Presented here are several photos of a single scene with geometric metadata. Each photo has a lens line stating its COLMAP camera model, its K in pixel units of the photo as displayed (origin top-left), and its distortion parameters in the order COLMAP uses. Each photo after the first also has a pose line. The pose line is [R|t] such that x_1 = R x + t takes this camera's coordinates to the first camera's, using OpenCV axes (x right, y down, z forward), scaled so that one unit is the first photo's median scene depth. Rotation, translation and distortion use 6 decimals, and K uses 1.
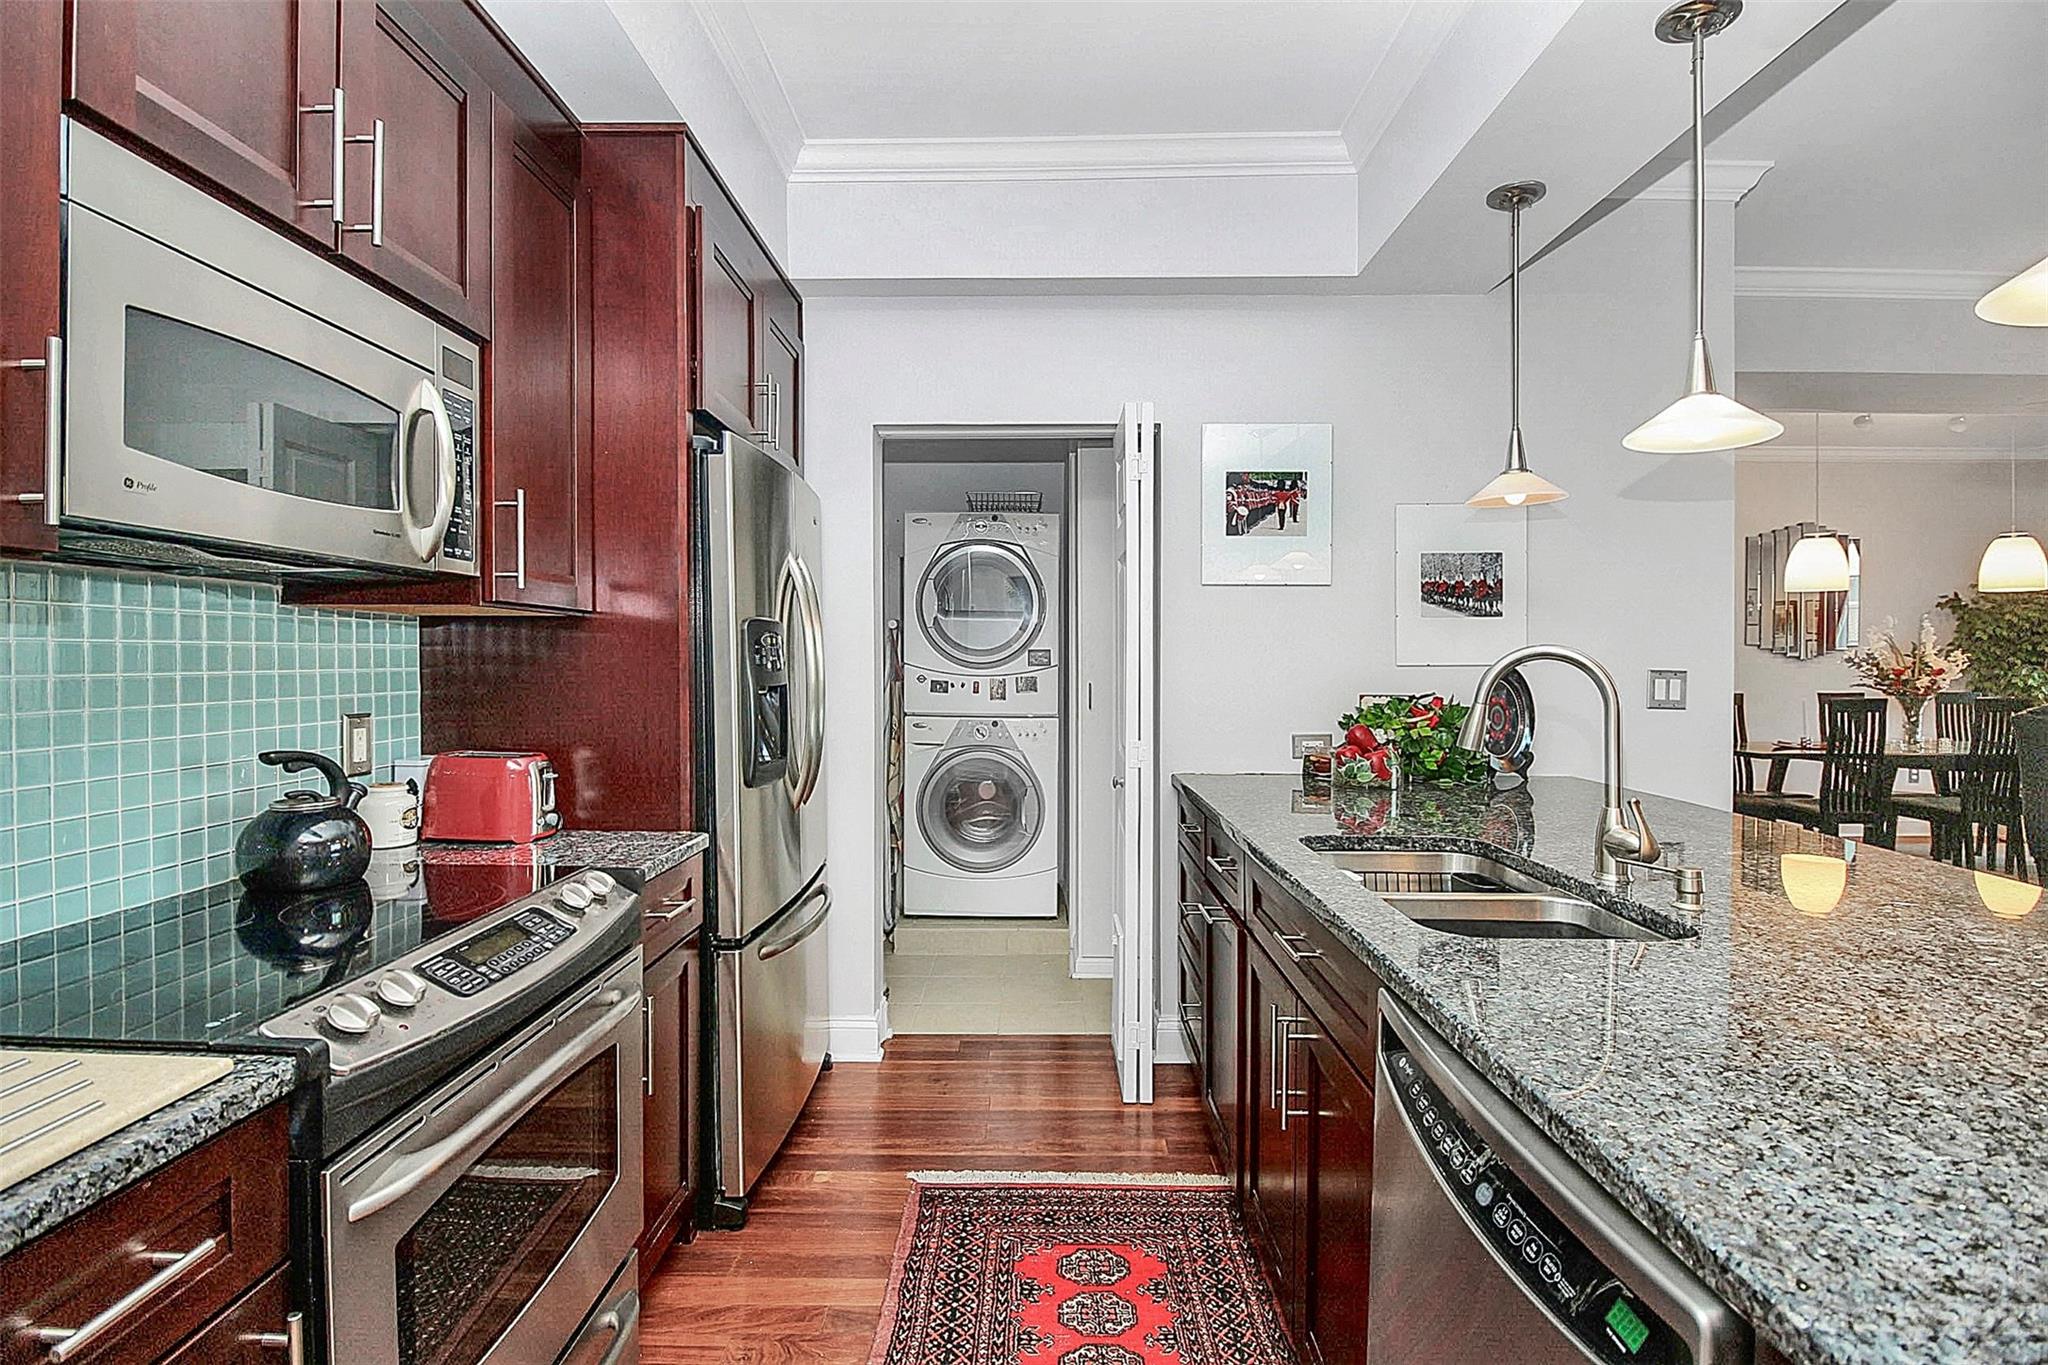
lens RADIAL K [[964.1, 0, 1020.2], [0, 964.1, 664.3], [0, 0, 1]] dist [0.013065, -0.020325]
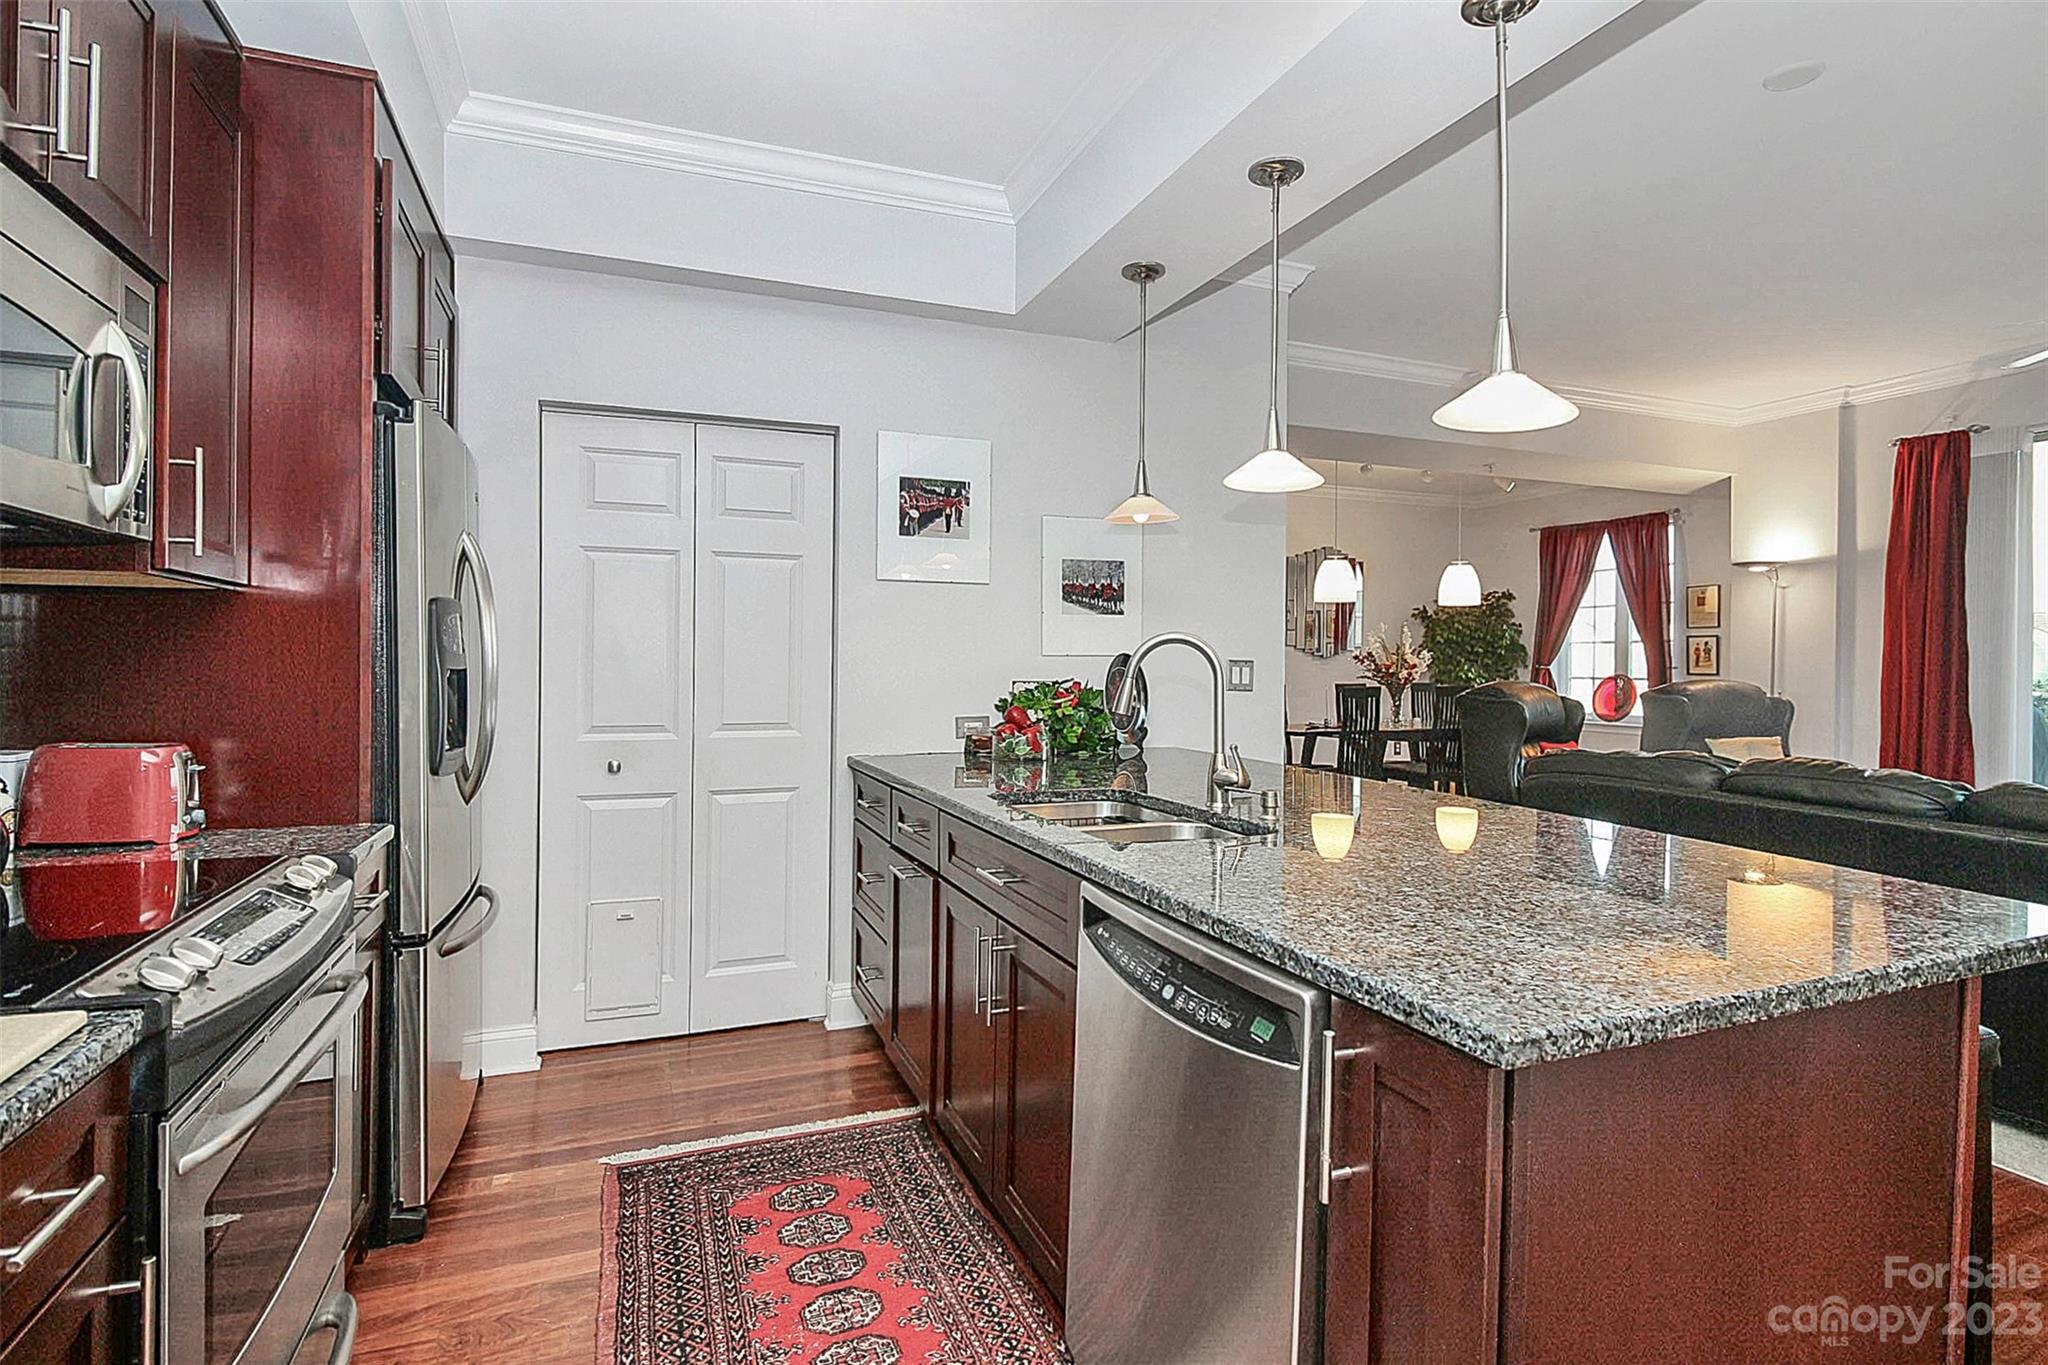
lens RADIAL K [[998.8, 0, 1006.5], [0, 998.8, 674.2], [0, 0, 1]] dist [-0.002947, -0.000469]
pose [[0.929879, -0.000443, 0.367866, -0.108725], [-0.003055, 0.999955, 0.008927, 0.015994], [-0.367853, -0.009425, 0.929836, -0.114804]]
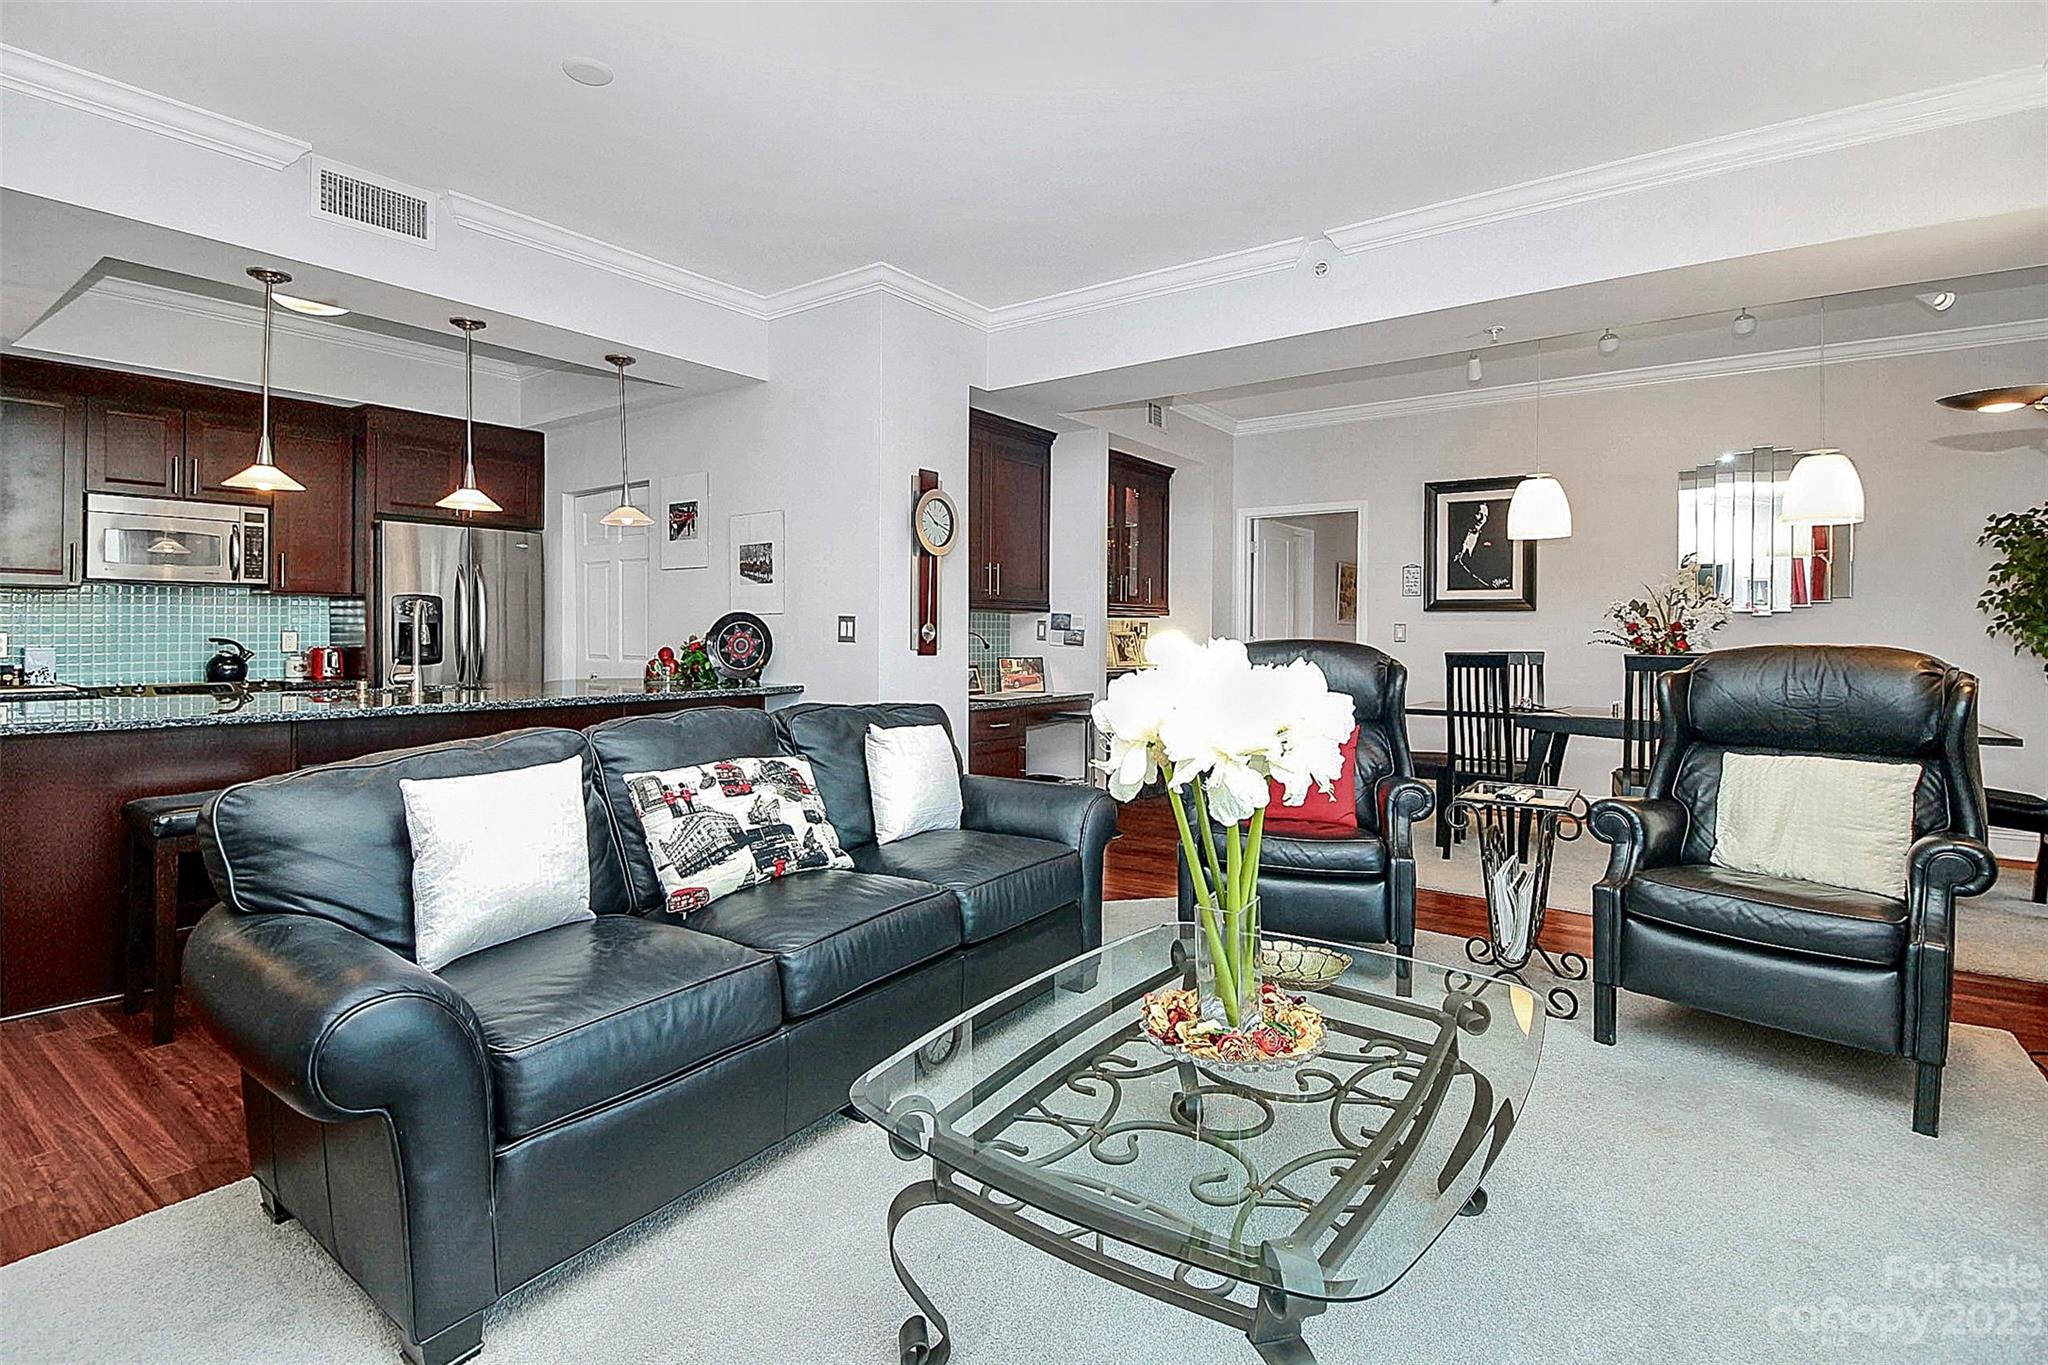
lens RADIAL K [[981.5, 0, 1043.5], [0, 981.5, 636.7], [0, 0, 1]] dist [-0.029775, -0.000720]
pose [[0.827805, 0.004501, -0.560998, 2.144348], [-0.003845, 0.999990, 0.002351, 0.040218], [0.561003, 0.000211, 0.827814, -0.094854]]
